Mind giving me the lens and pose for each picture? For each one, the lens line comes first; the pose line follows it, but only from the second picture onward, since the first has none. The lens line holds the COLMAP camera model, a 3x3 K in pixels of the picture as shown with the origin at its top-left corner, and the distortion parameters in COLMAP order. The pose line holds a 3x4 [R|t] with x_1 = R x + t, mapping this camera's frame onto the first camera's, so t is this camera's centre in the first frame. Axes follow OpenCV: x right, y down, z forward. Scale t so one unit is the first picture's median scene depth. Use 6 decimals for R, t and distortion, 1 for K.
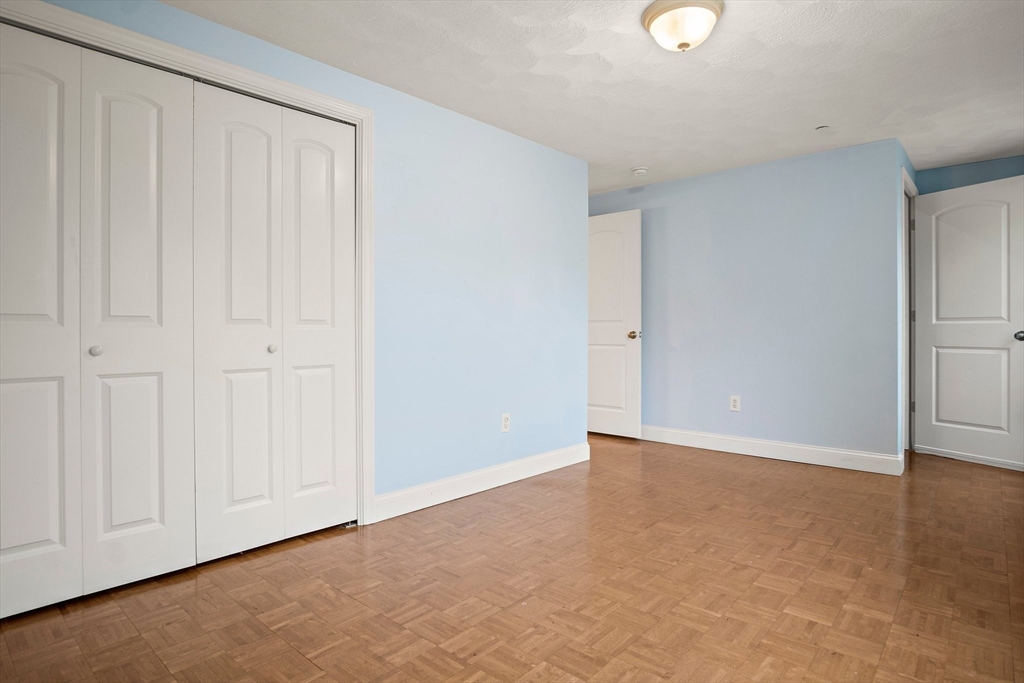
lens RADIAL K [[553.8, 0, 509.7], [0, 553.8, 334.2], [0, 0, 1]] dist [-0.018179, 0.001997]
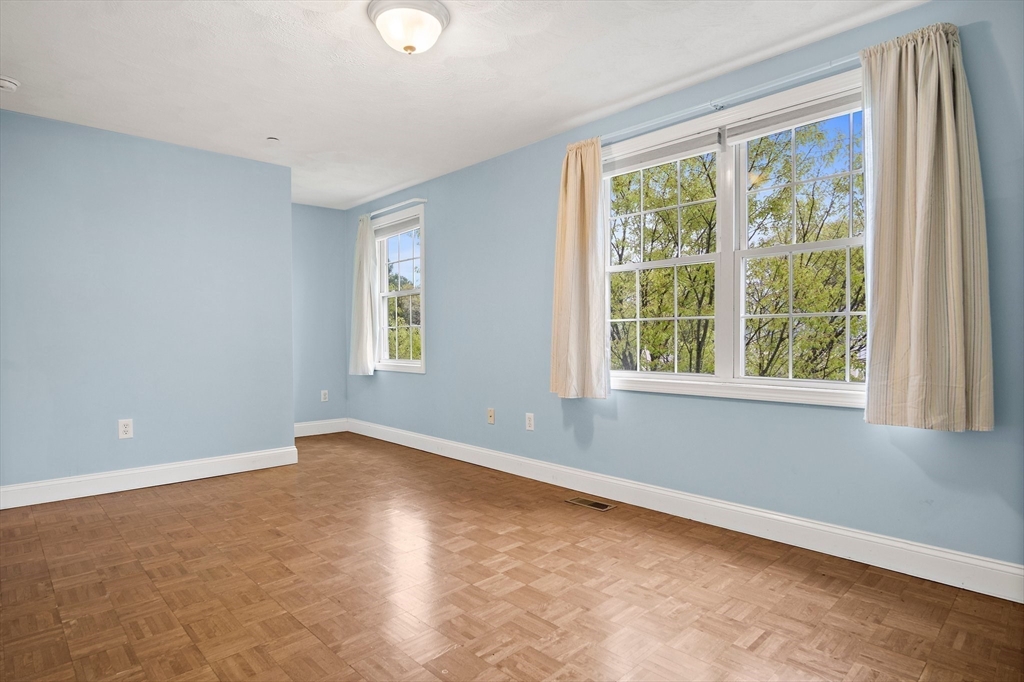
lens RADIAL K [[557.4, 0, 514.0], [0, 557.4, 356.5], [0, 0, 1]] dist [-0.022396, 0.000336]
pose [[0.073944, -0.033998, 0.996683, -0.676499], [0.009692, 0.999396, 0.033371, -0.001377], [-0.997215, 0.007192, 0.074229, 0.739133]]
